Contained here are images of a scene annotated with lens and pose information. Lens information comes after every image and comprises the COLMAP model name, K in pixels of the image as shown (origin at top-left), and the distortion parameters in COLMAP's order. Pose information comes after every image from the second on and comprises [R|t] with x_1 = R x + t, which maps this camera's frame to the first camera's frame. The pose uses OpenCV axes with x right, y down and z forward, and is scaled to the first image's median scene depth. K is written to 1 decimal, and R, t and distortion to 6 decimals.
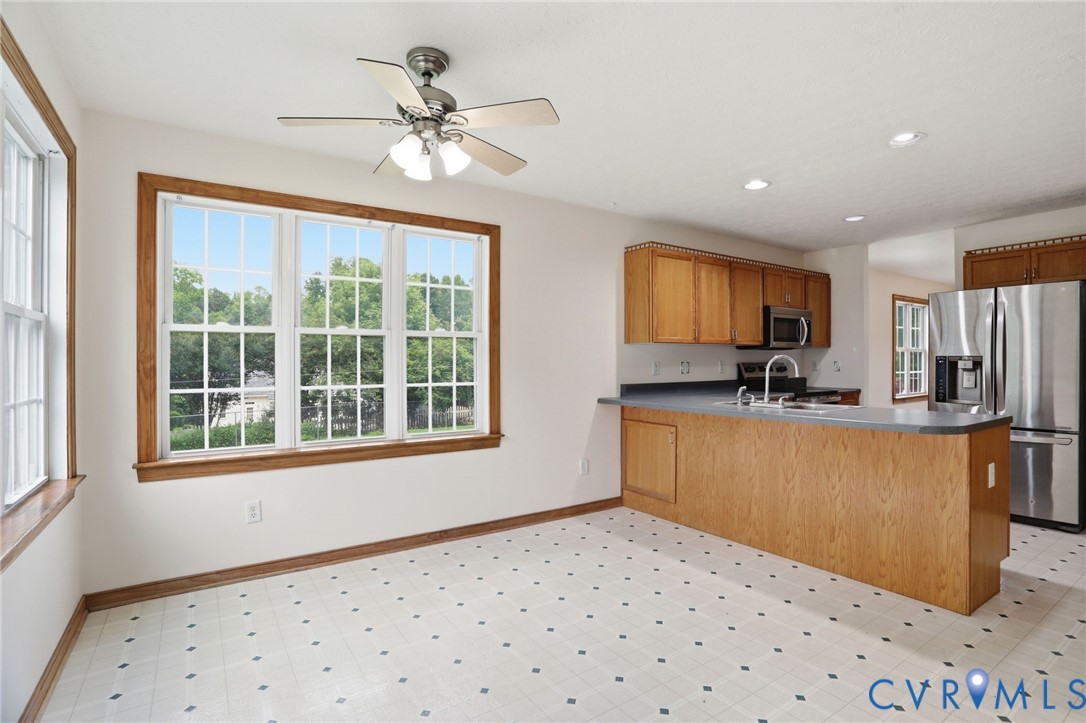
lens RADIAL K [[537.7, 0, 543.0], [0, 537.7, 361.5], [0, 0, 1]] dist [-0.067935, 0.036694]
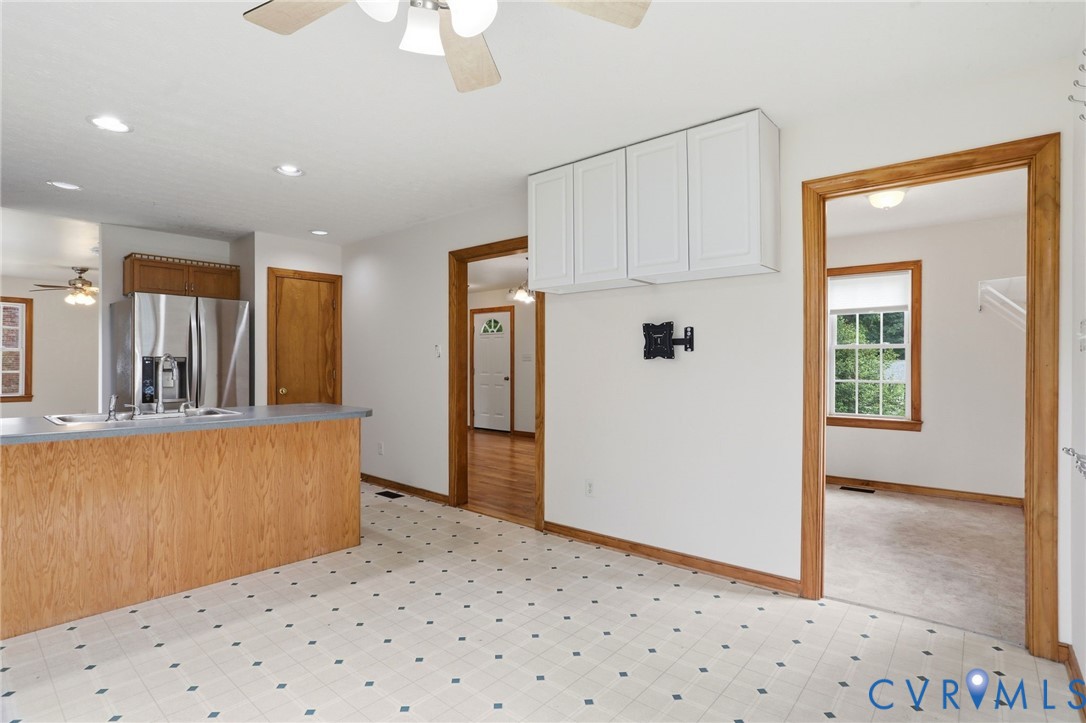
lens RADIAL K [[551.9, 0, 541.6], [0, 551.9, 373.8], [0, 0, 1]] dist [-0.000882, 0.000083]
pose [[-0.257868, -0.014633, 0.966069, -0.577724], [-0.006093, 0.999890, 0.013519, 0.004185], [-0.966161, -0.002400, -0.257929, 0.714693]]
